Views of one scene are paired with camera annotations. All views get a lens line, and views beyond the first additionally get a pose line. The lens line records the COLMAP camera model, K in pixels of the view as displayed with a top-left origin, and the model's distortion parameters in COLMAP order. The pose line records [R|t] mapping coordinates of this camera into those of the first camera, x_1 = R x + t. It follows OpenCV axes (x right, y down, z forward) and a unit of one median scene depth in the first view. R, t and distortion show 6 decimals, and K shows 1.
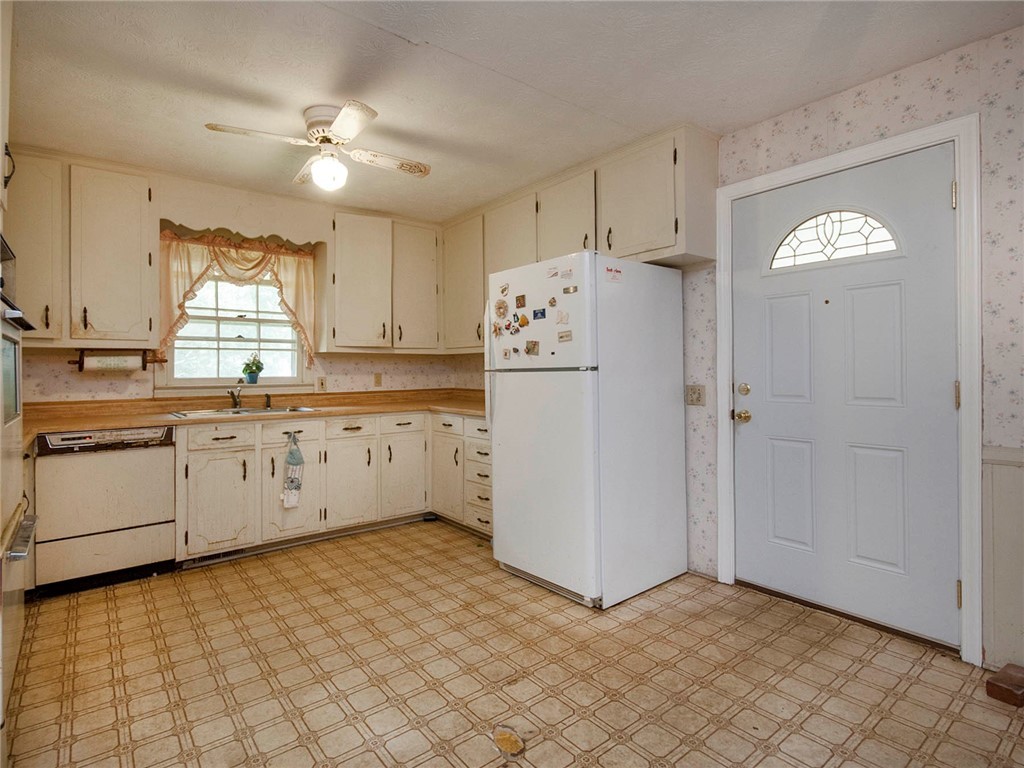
lens RADIAL K [[532.7, 0, 490.8], [0, 532.7, 360.1], [0, 0, 1]] dist [-0.002256, -0.005252]
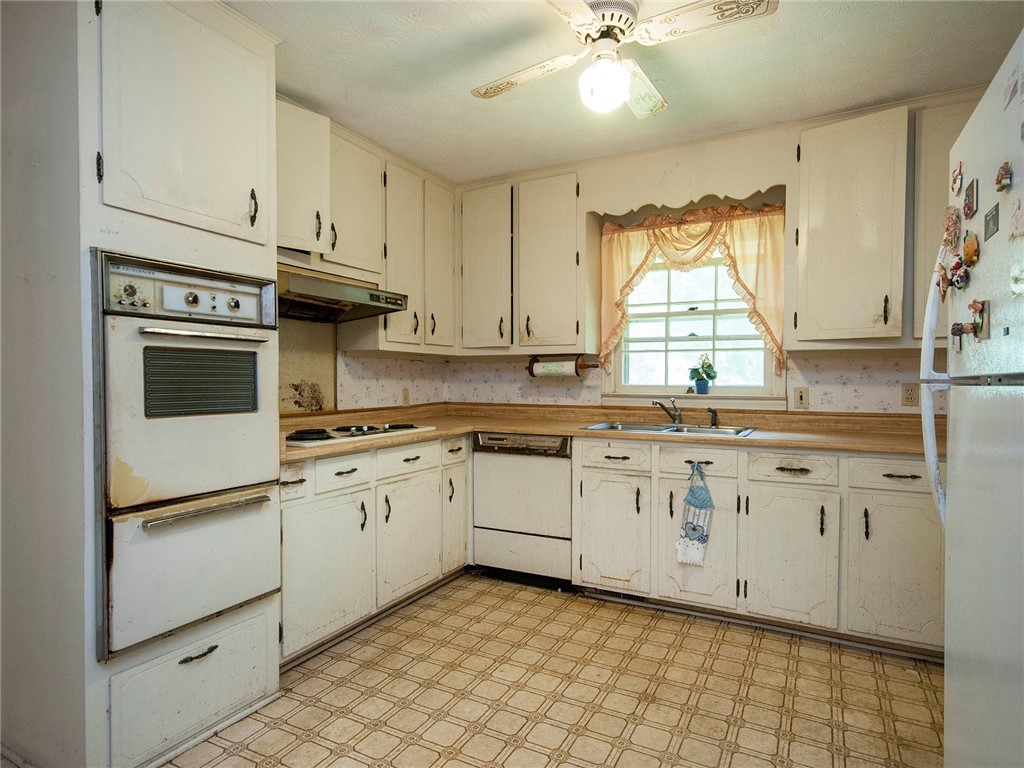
lens RADIAL K [[586.4, 0, 508.0], [0, 586.4, 385.7], [0, 0, 1]] dist [0.006194, 0.000365]
pose [[0.404220, 0.019379, -0.914457, 0.264865], [0.011518, 0.999588, 0.026274, 0.007166], [0.914589, -0.021153, 0.403830, 0.457572]]
